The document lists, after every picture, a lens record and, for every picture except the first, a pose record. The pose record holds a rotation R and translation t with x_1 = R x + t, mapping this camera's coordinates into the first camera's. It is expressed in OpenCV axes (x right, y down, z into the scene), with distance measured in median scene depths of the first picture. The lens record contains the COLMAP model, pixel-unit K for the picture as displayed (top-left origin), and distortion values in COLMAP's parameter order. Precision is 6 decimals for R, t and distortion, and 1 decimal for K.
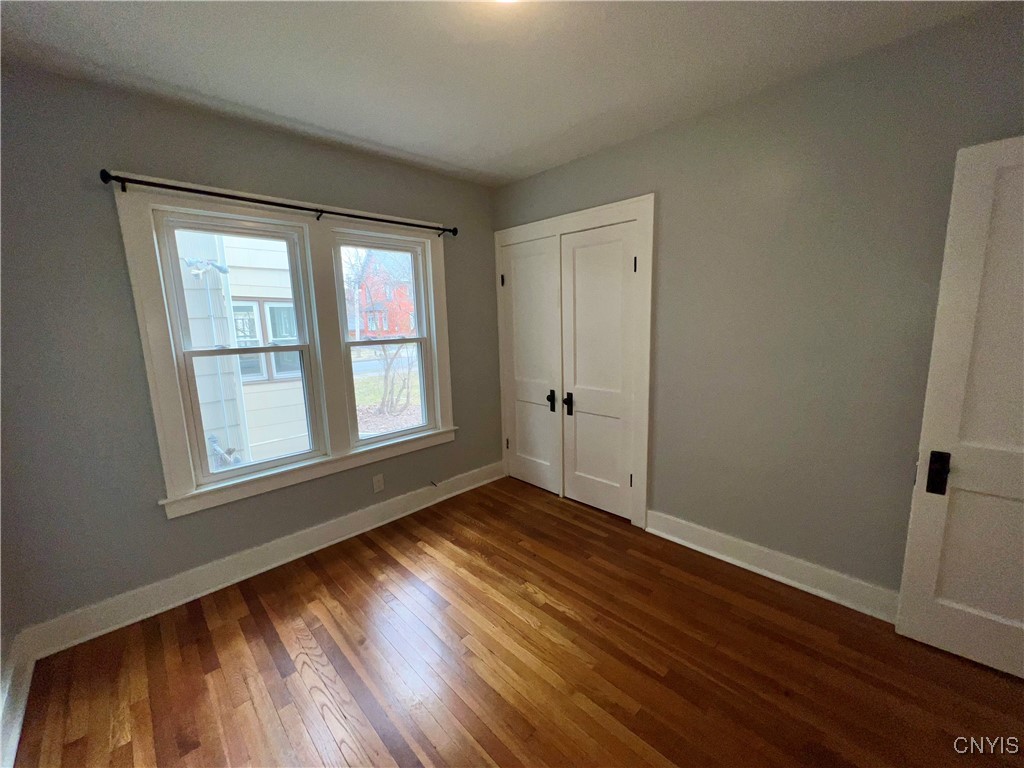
lens RADIAL K [[408.8, 0, 514.2], [0, 408.8, 385.4], [0, 0, 1]] dist [-0.000207, -0.000223]
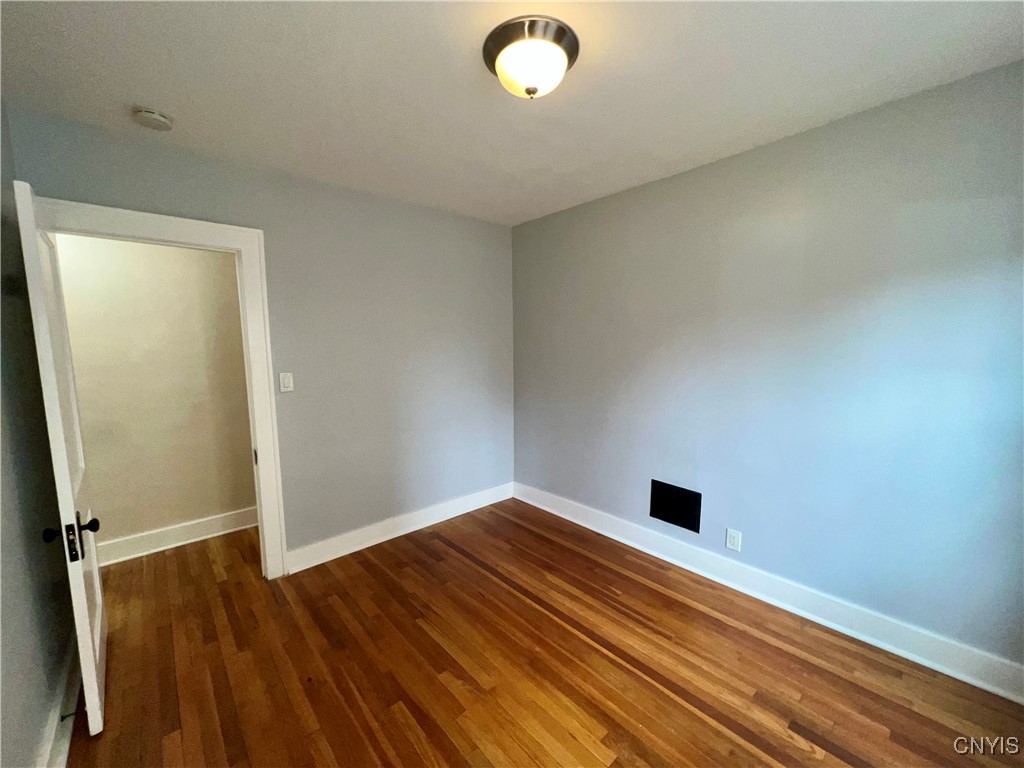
lens RADIAL K [[408.4, 0, 512.5], [0, 408.4, 385.0], [0, 0, 1]] dist [-0.001012, 0.000007]
pose [[-0.998248, 0.037095, 0.046099, 0.003827], [0.048054, 0.962831, 0.265795, -0.199595], [-0.034526, 0.267544, -0.962927, 1.091886]]
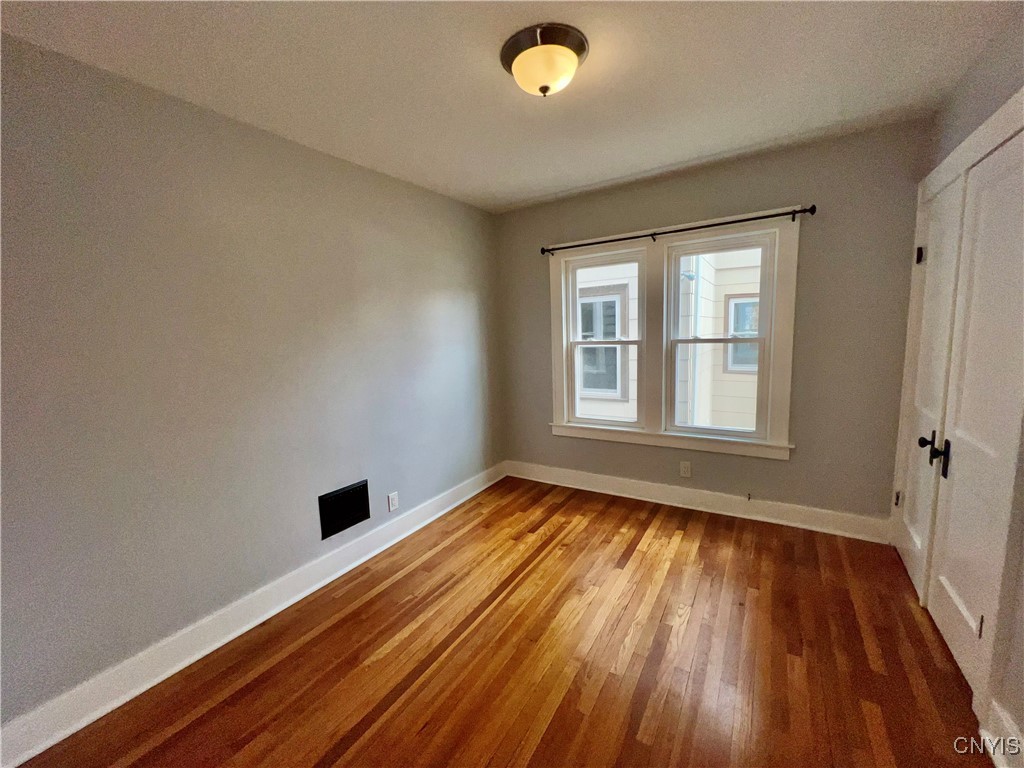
lens RADIAL K [[414.0, 0, 510.1], [0, 414.0, 382.4], [0, 0, 1]] dist [0.000634, -0.000084]
pose [[0.228751, 0.143740, -0.962814, 0.647294], [-0.119626, 0.985694, 0.118735, -0.070747], [0.966107, 0.088017, 0.242674, 0.279092]]
